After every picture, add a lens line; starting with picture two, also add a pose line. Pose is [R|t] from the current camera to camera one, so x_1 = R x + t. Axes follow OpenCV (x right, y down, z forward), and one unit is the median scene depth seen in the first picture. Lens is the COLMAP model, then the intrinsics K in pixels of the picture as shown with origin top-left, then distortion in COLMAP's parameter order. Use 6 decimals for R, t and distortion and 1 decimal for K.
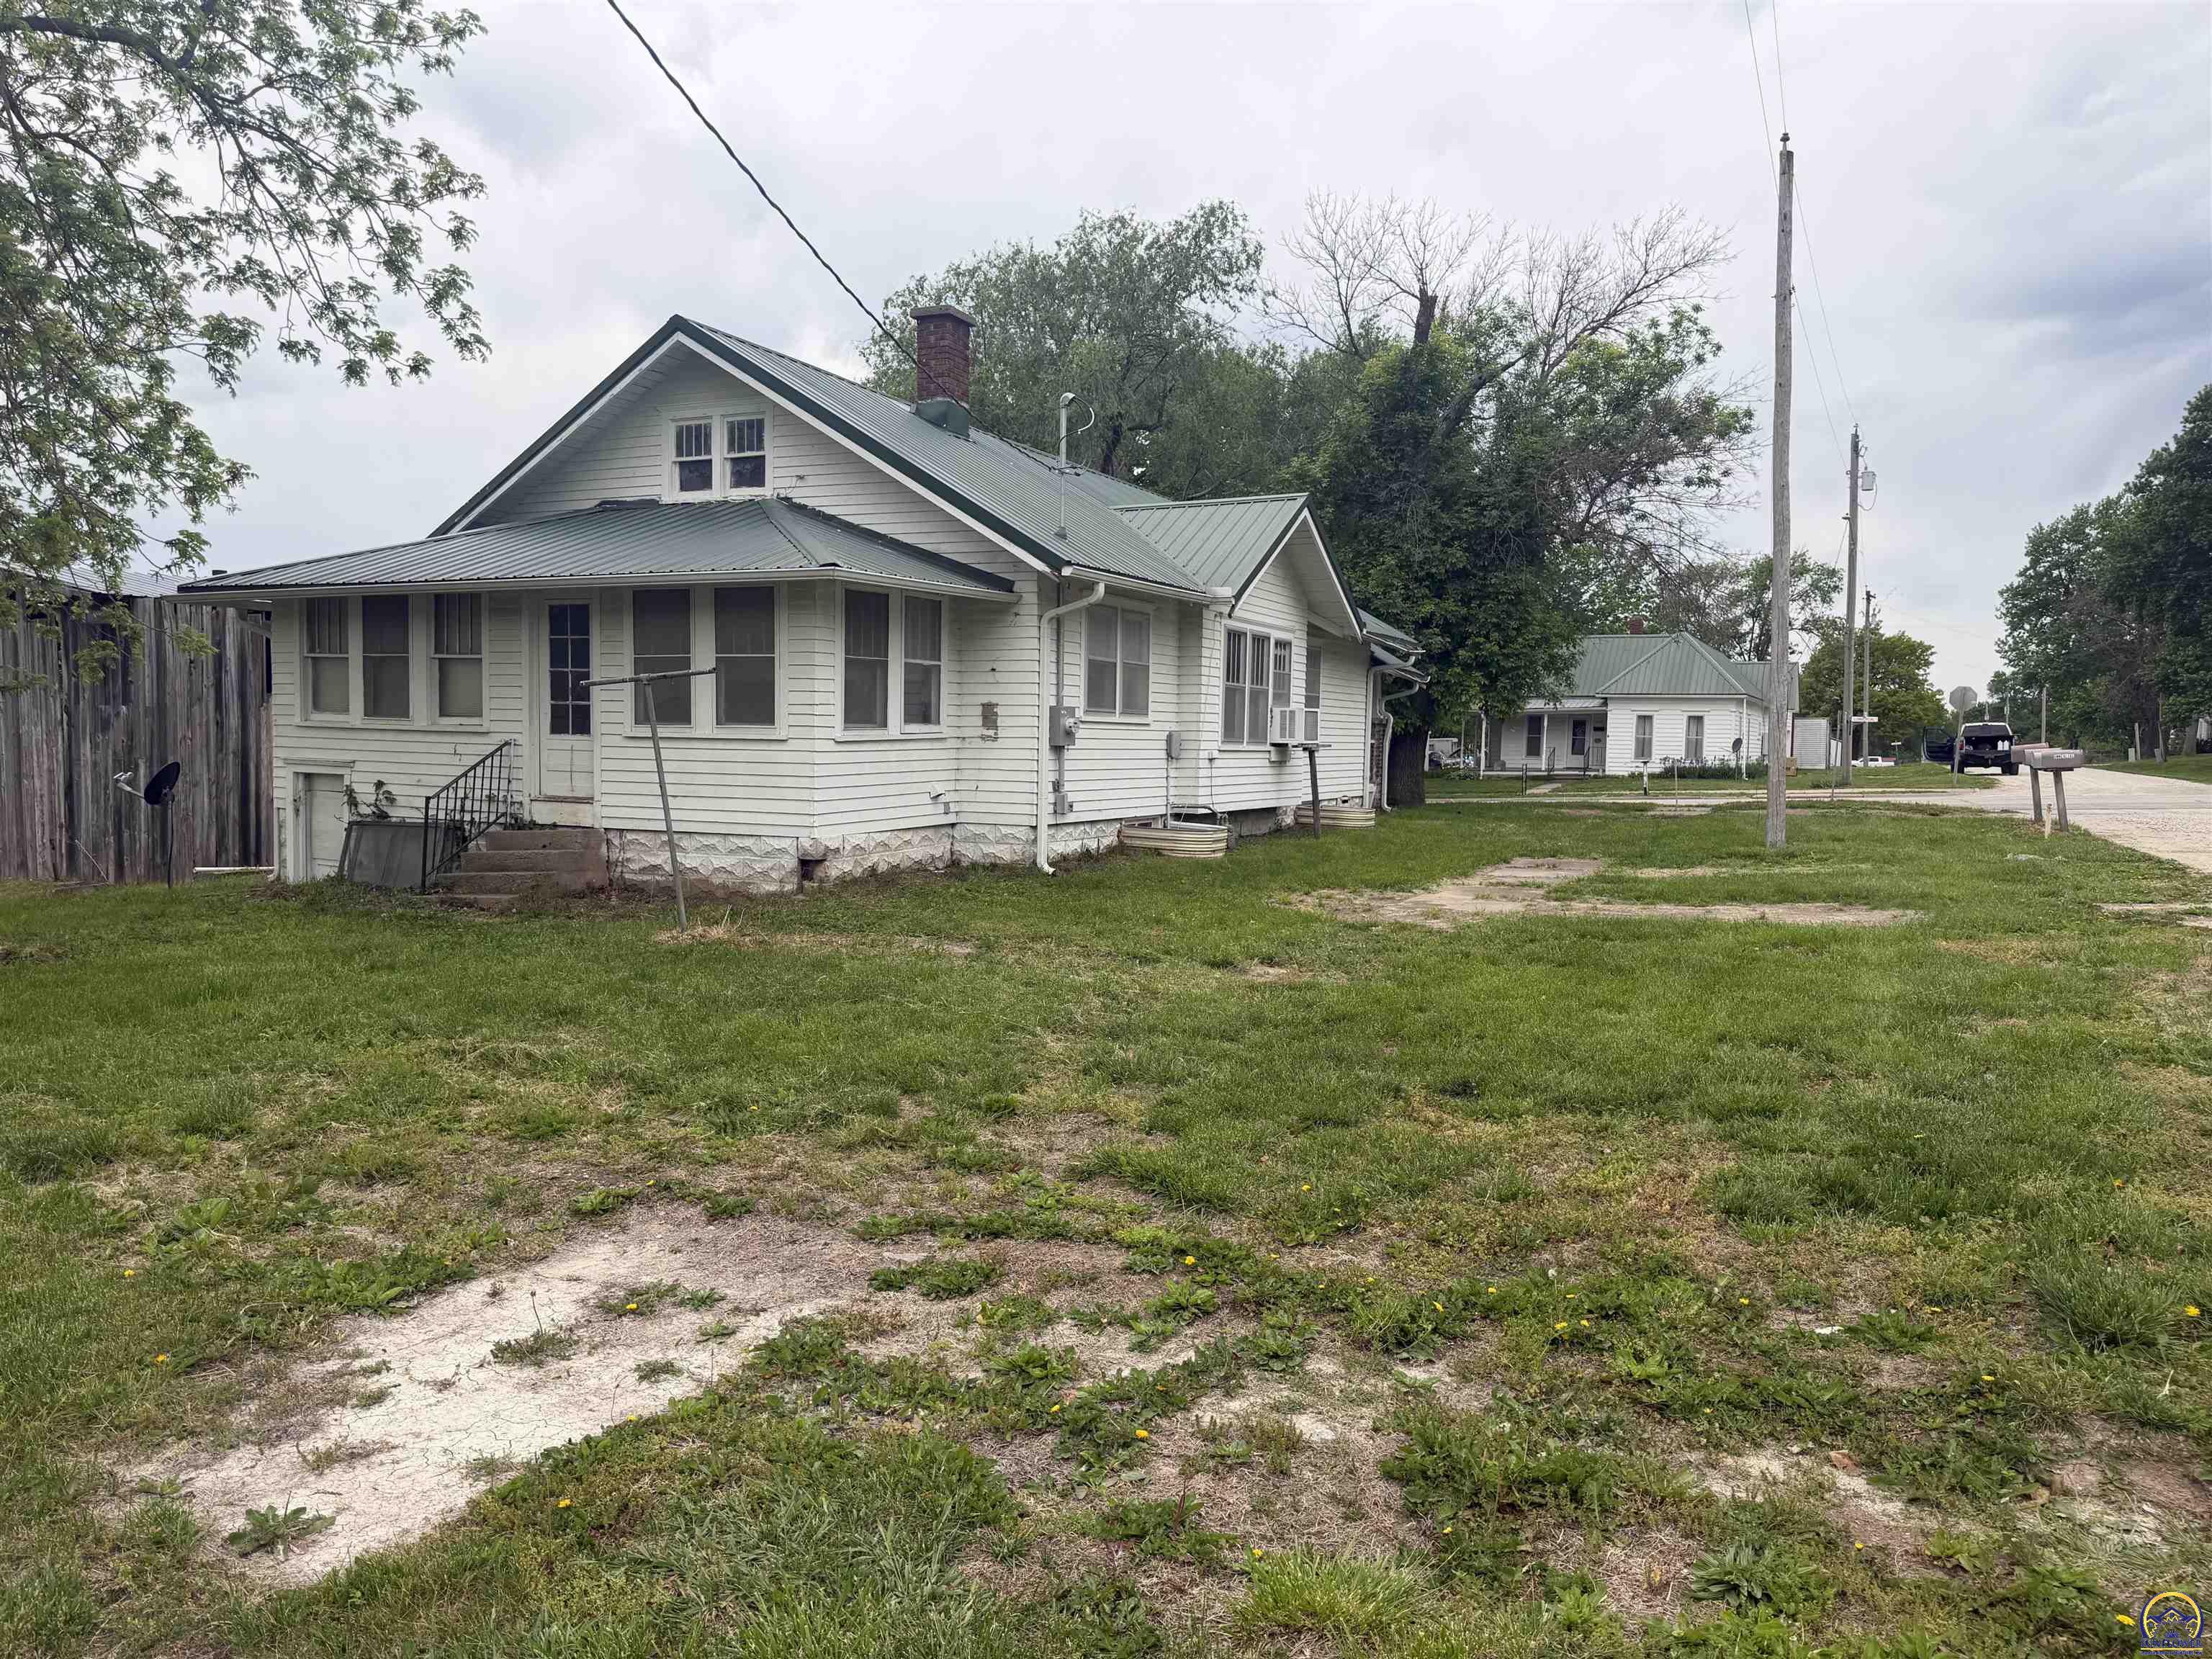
lens RADIAL K [[1548.2, 0, 1106.0], [0, 1548.2, 829.5], [0, 0, 1]] dist [0.087269, -0.078356]
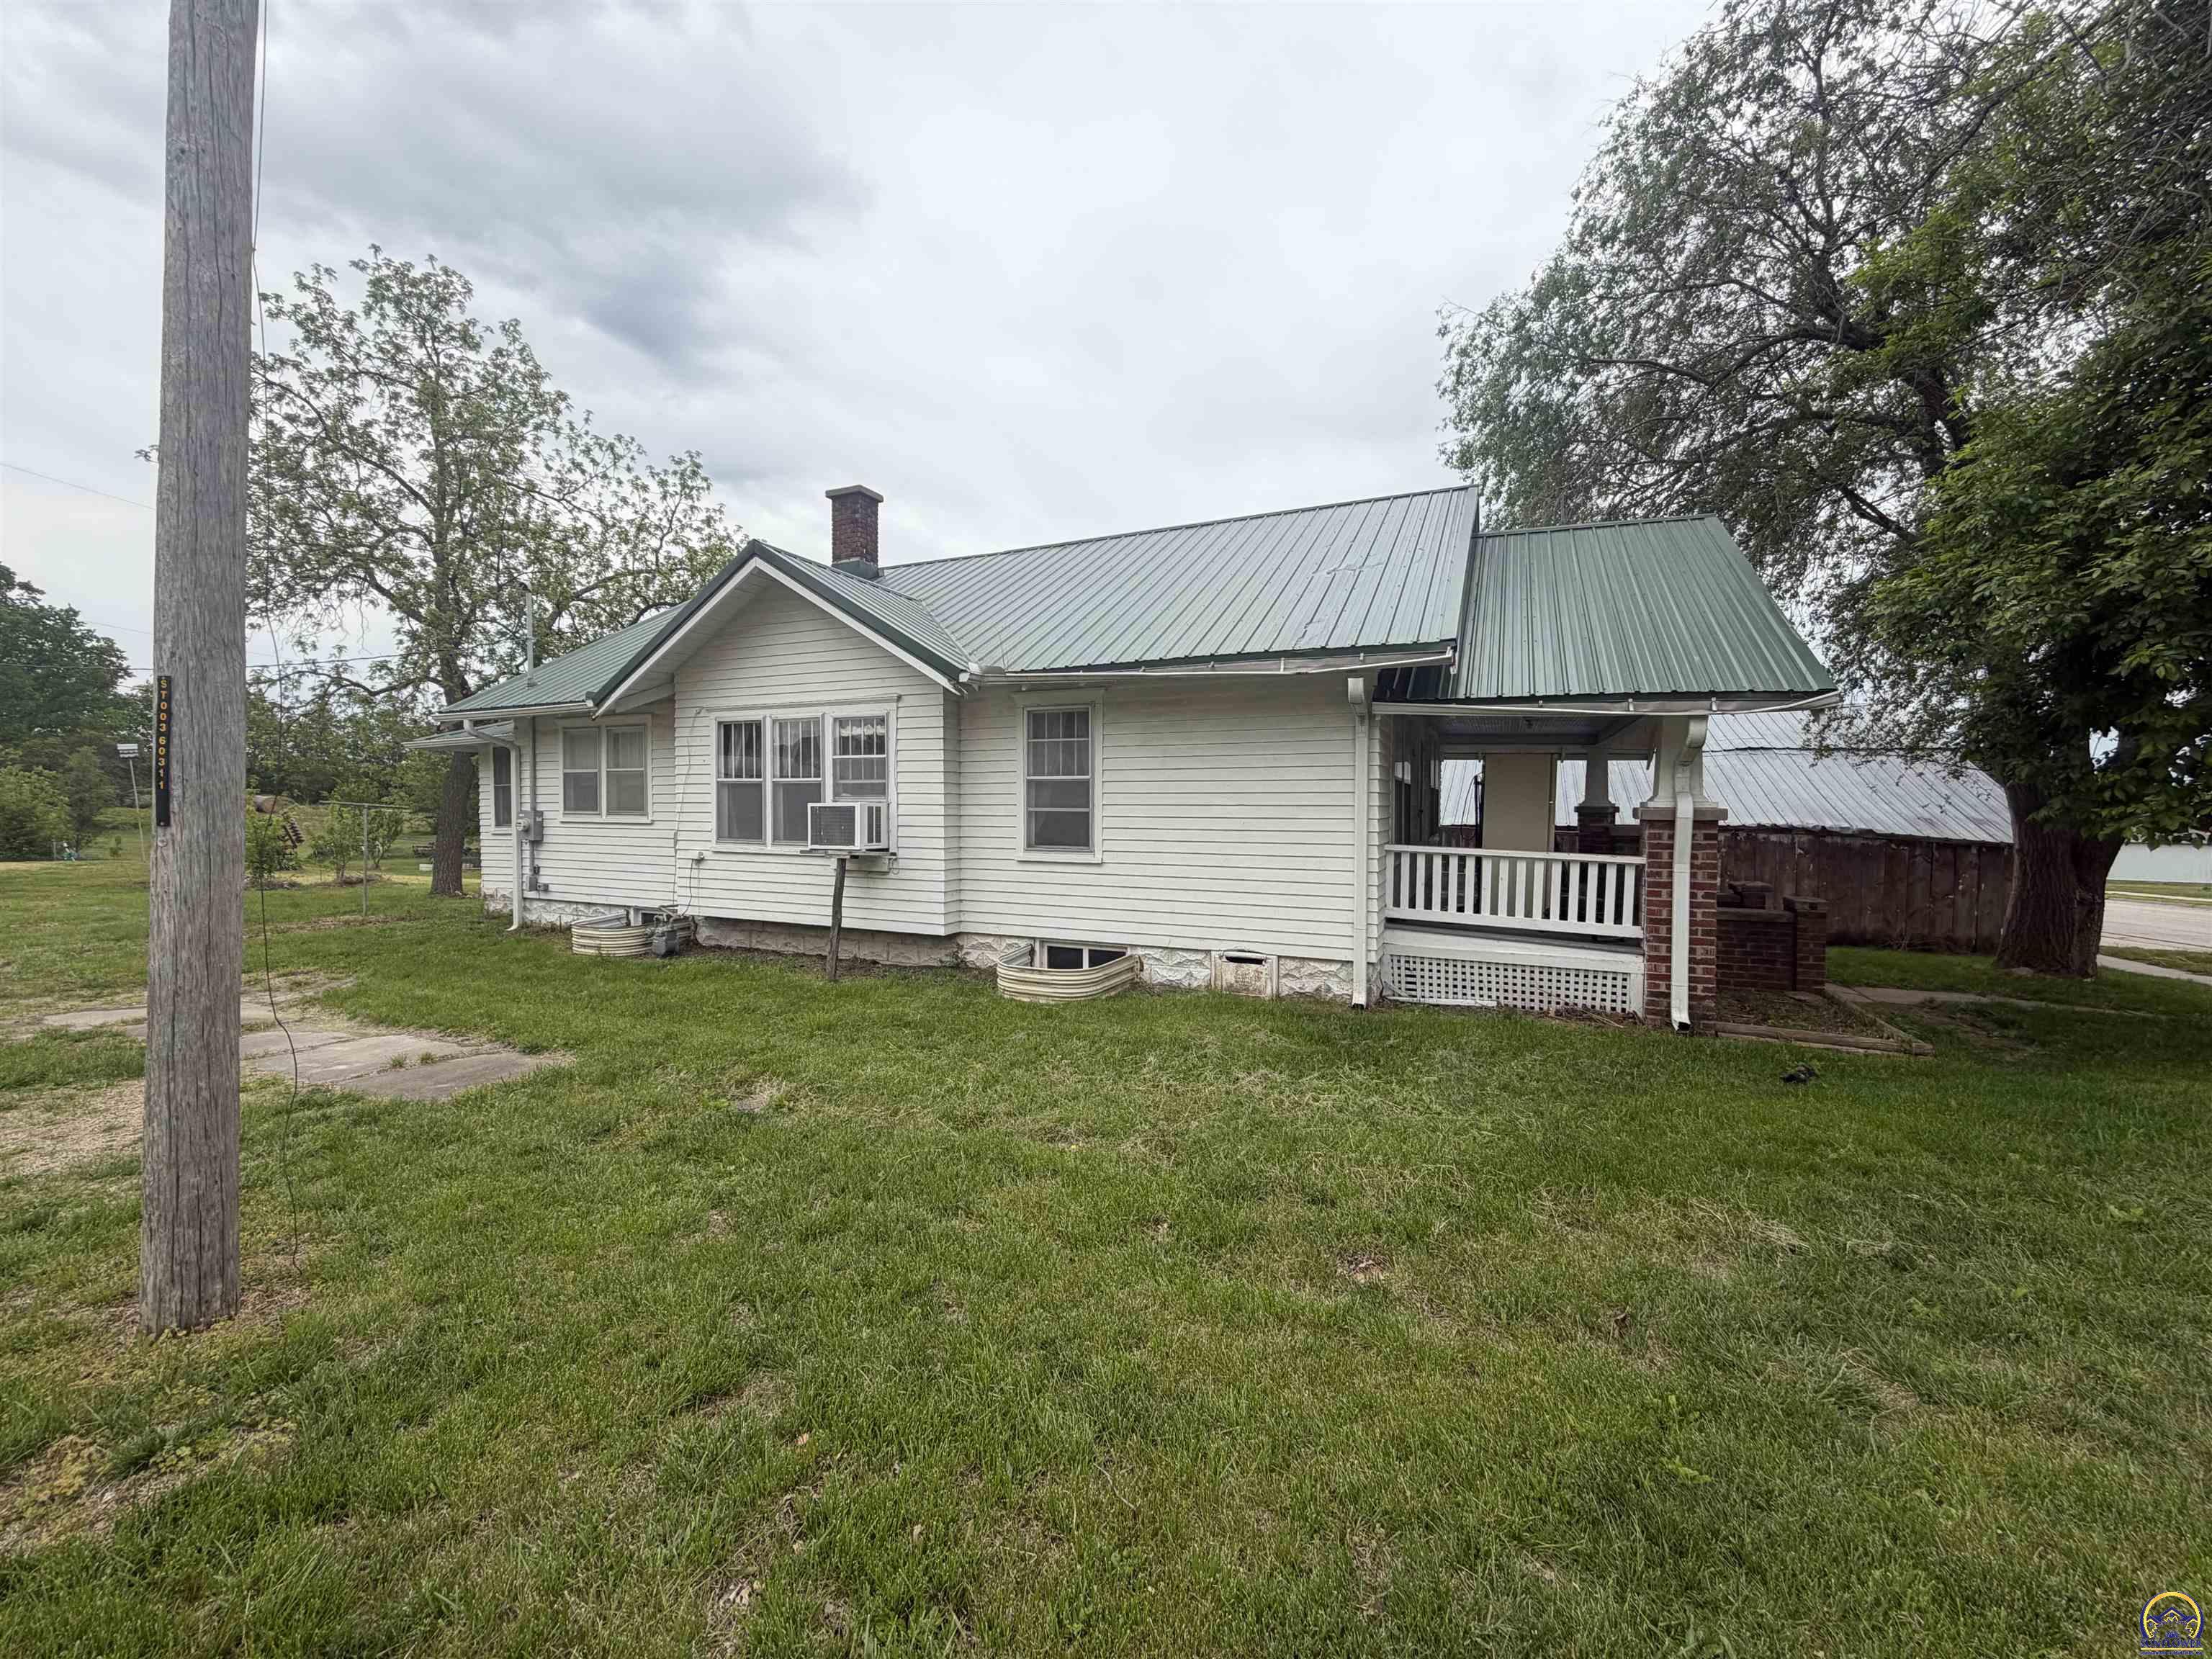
lens RADIAL K [[879.8, 0, 1113.9], [0, 879.8, 834.0], [0, 0, 1]] dist [0.008448, -0.000029]
pose [[0.004265, -0.010248, -0.999938, 0.581205], [-0.078345, 0.996871, -0.010551, -0.071455], [0.996917, 0.078385, 0.003449, 1.181773]]
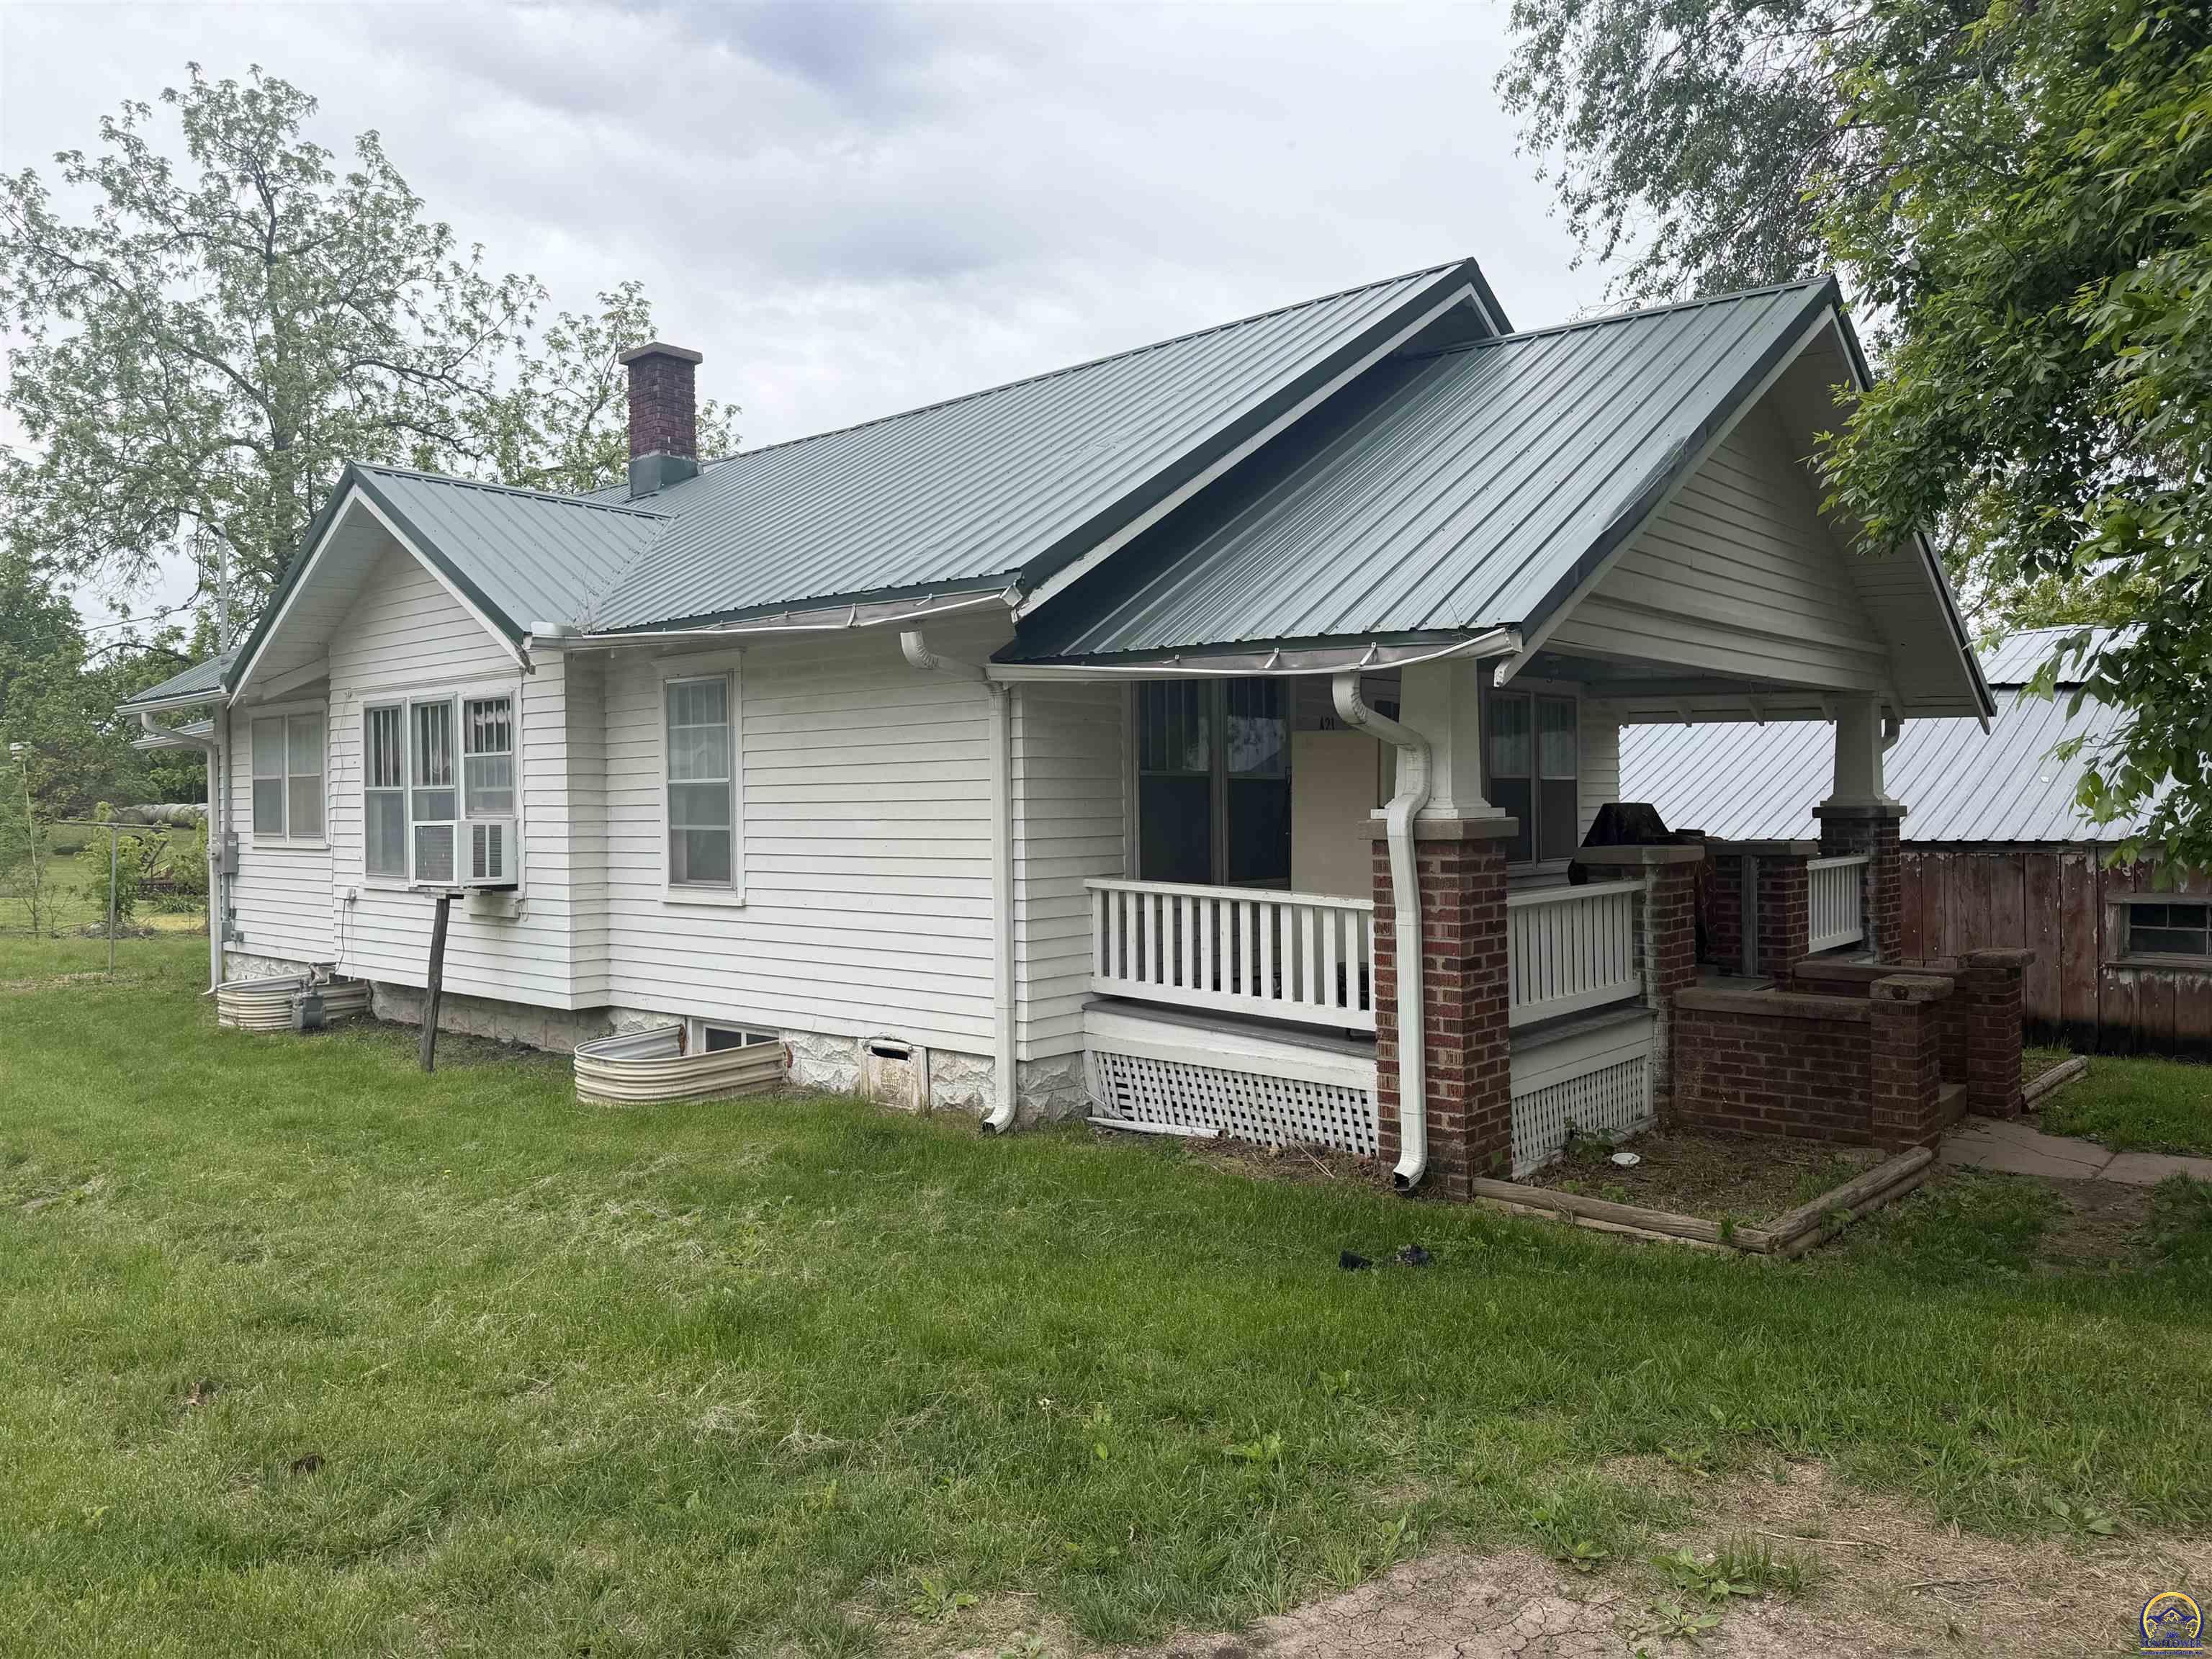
lens RADIAL K [[1548.2, 0, 1106.0], [0, 1548.2, 829.5], [0, 0, 1]] dist [0.087269, -0.078356]
pose [[-0.285808, -0.022517, -0.958022, 0.611643], [-0.071700, 0.997424, -0.002053, -0.093812], [0.955601, 0.068104, -0.286686, 1.435533]]
